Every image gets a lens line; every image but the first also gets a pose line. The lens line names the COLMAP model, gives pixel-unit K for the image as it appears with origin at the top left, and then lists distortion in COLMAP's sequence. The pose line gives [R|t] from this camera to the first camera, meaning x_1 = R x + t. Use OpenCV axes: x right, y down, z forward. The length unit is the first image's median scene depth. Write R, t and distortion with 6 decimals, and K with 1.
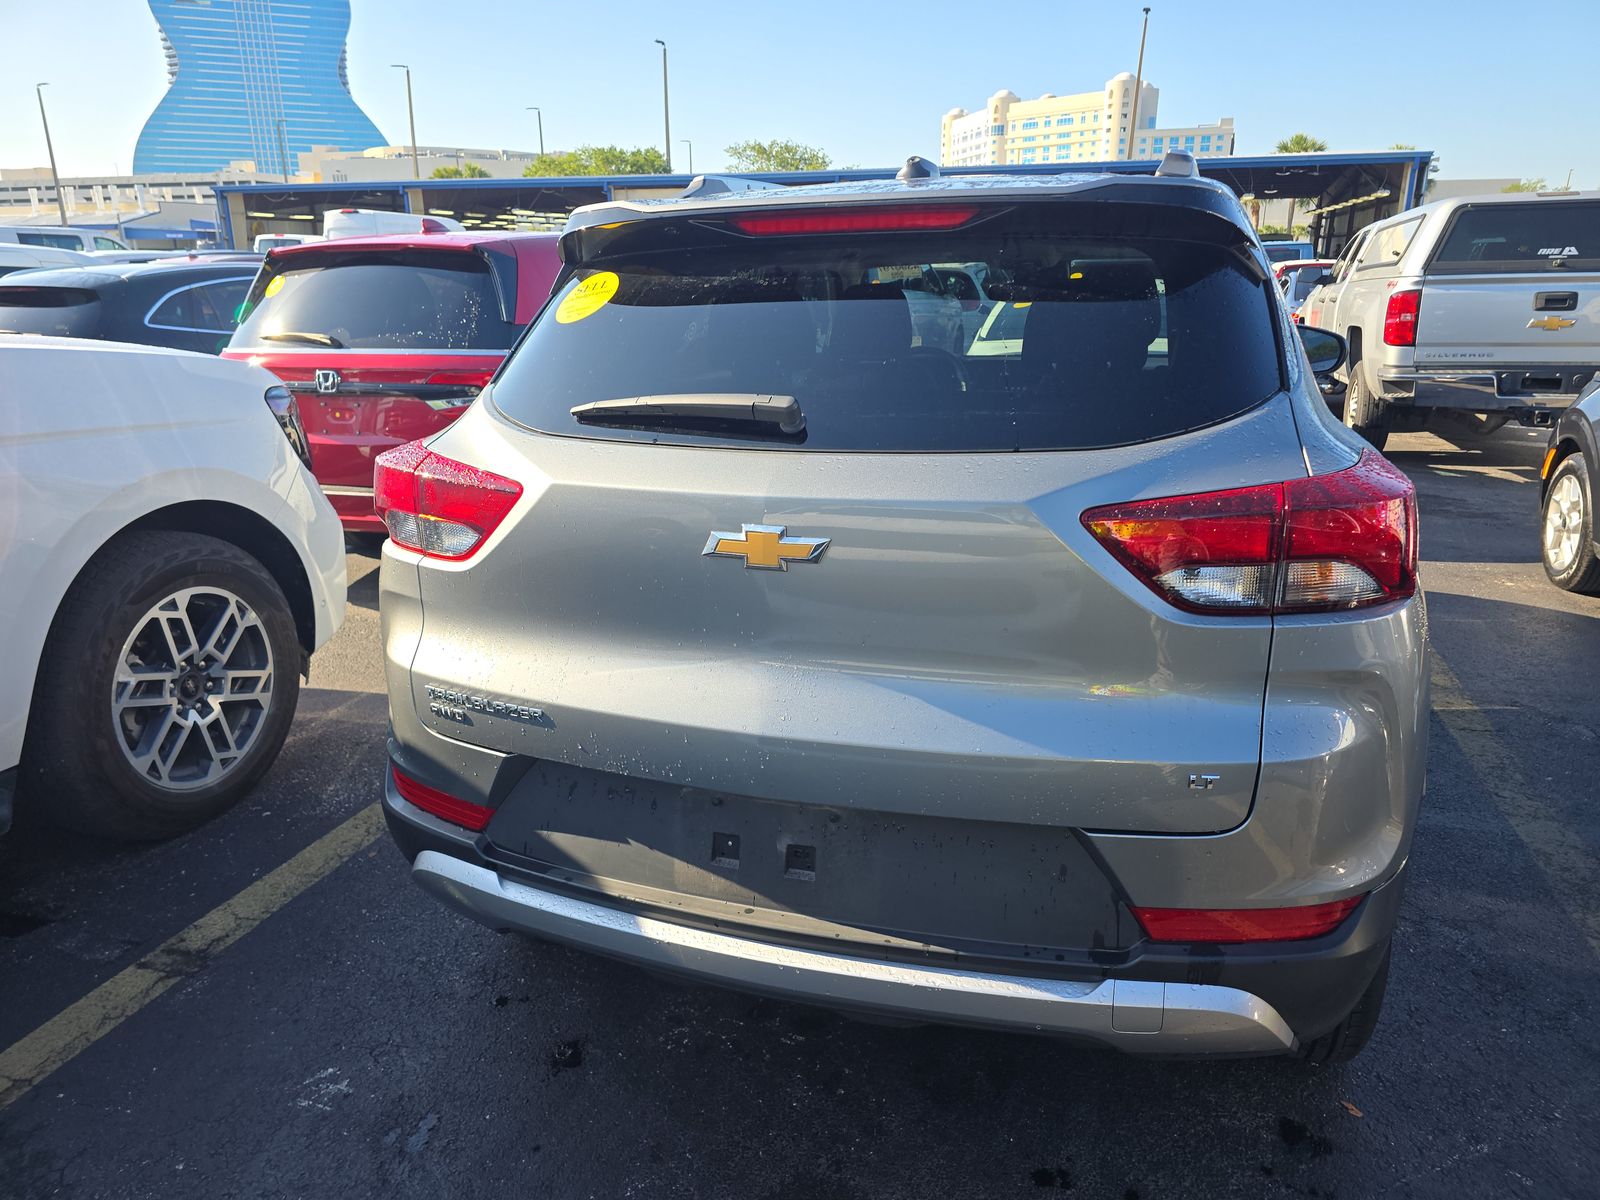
lens RADIAL K [[1064.3, 0, 800.0], [0, 1064.3, 600.0], [0, 0, 1]] dist [0.057561, -0.057562]
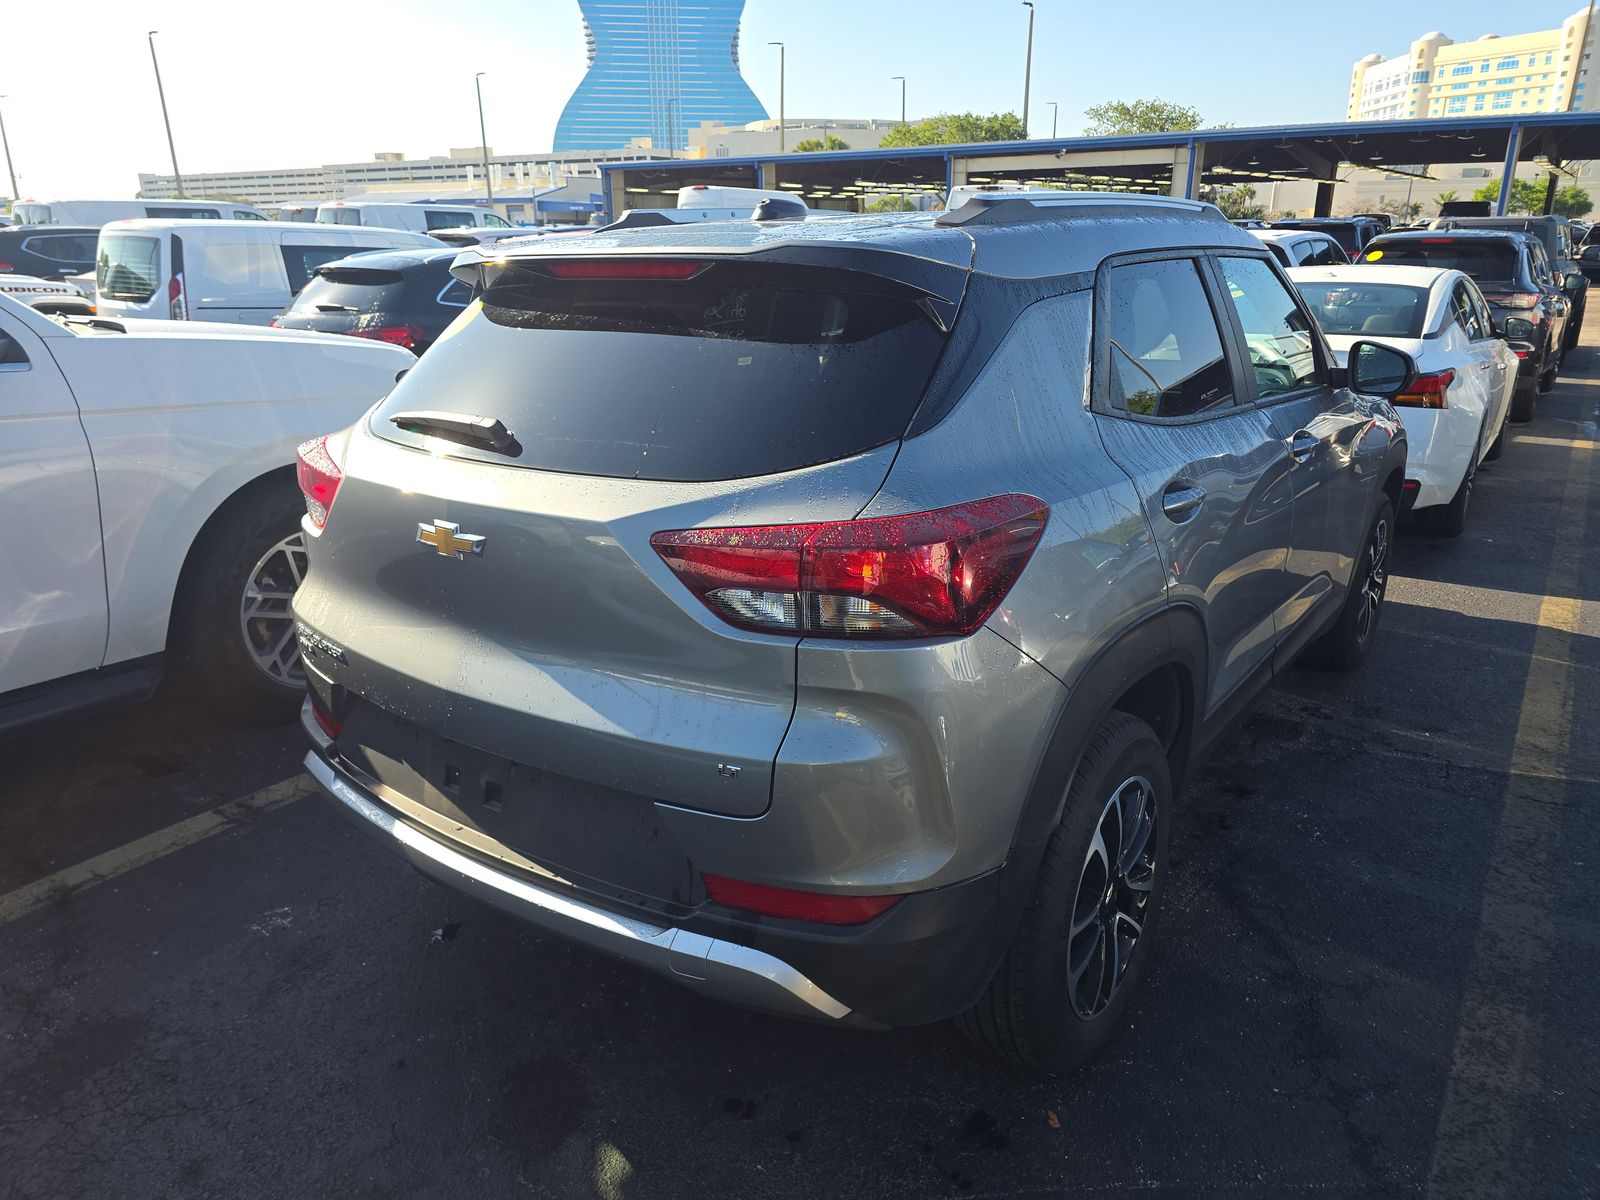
lens RADIAL K [[1057.6, 0, 800.0], [0, 1057.6, 600.0], [0, 0, 1]] dist [0.052684, -0.052965]
pose [[0.952899, 0.099528, -0.286491, 0.357905], [-0.091117, 0.994930, 0.042579, -0.034518], [0.289276, -0.014470, 0.957136, -0.038601]]
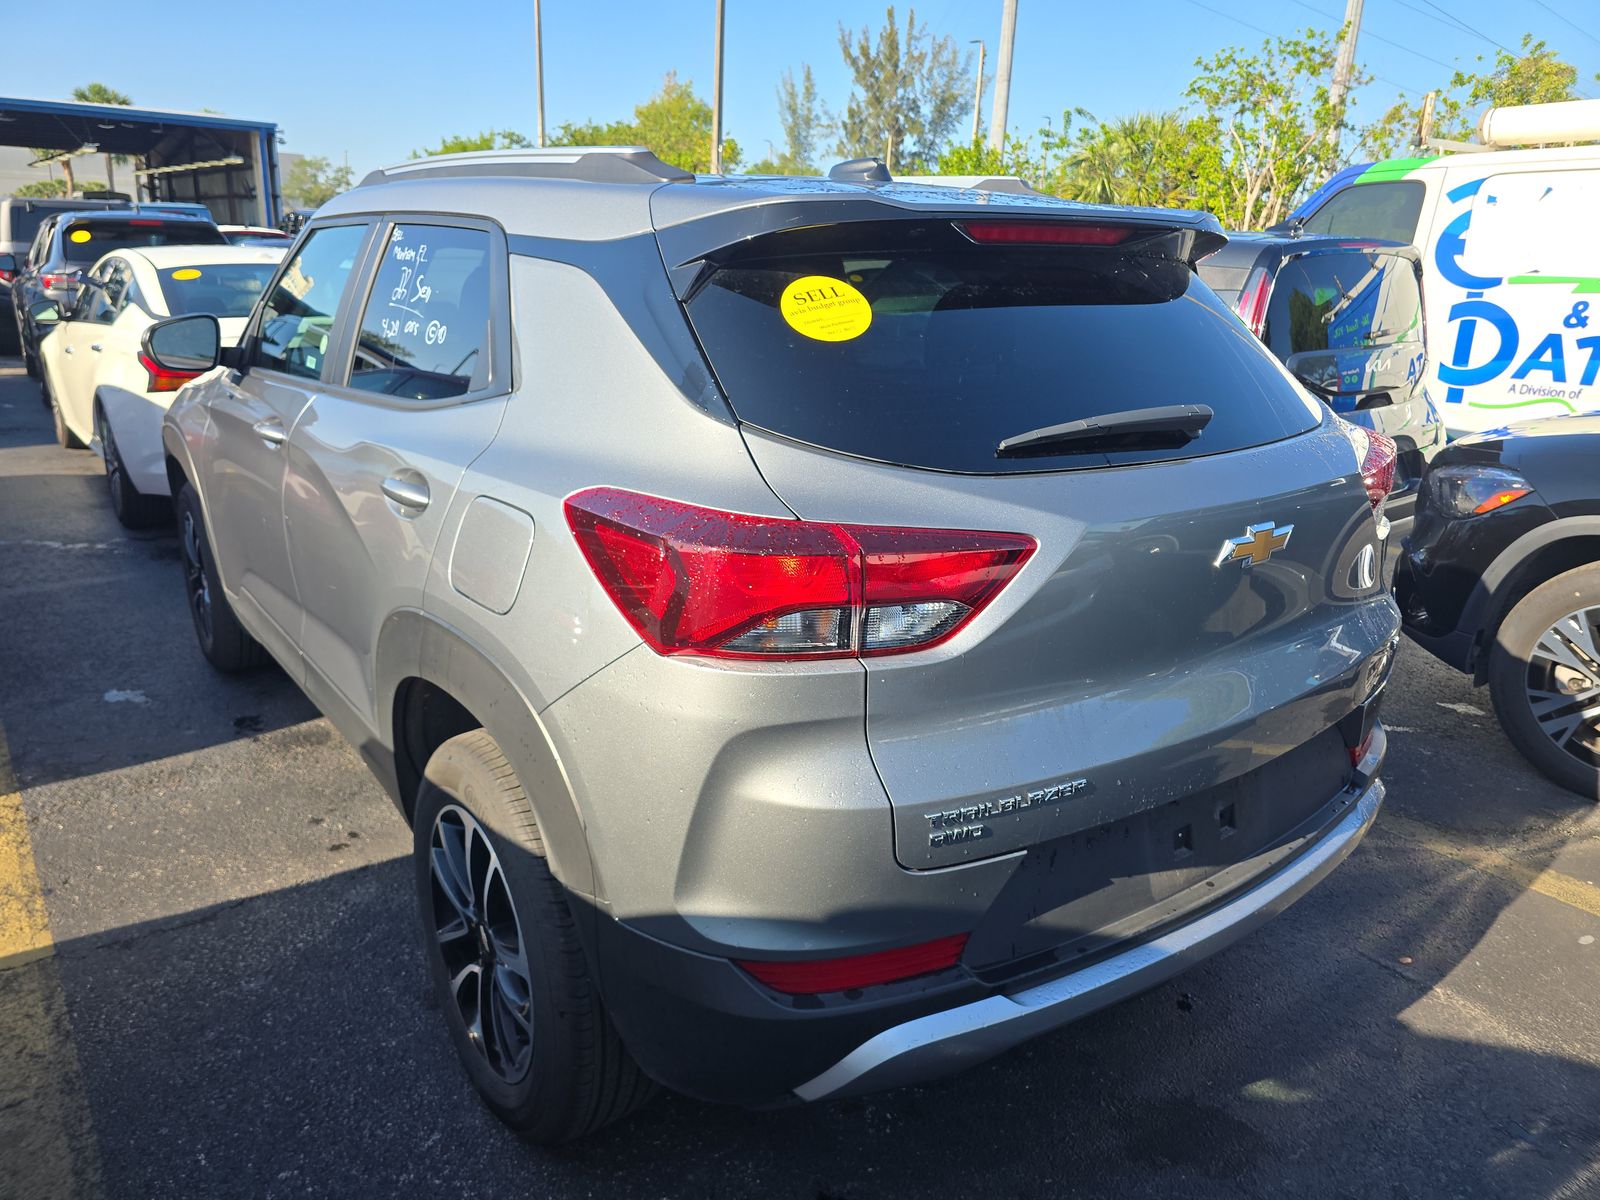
lens RADIAL K [[1064.3, 0, 800.0], [0, 1064.3, 600.0], [0, 0, 1]] dist [0.057561, -0.057562]
pose [[0.577655, -0.223439, 0.785105, -0.581562], [0.200850, 0.971143, 0.128606, -0.114058], [-0.791185, 0.083398, 0.605864, 0.349001]]
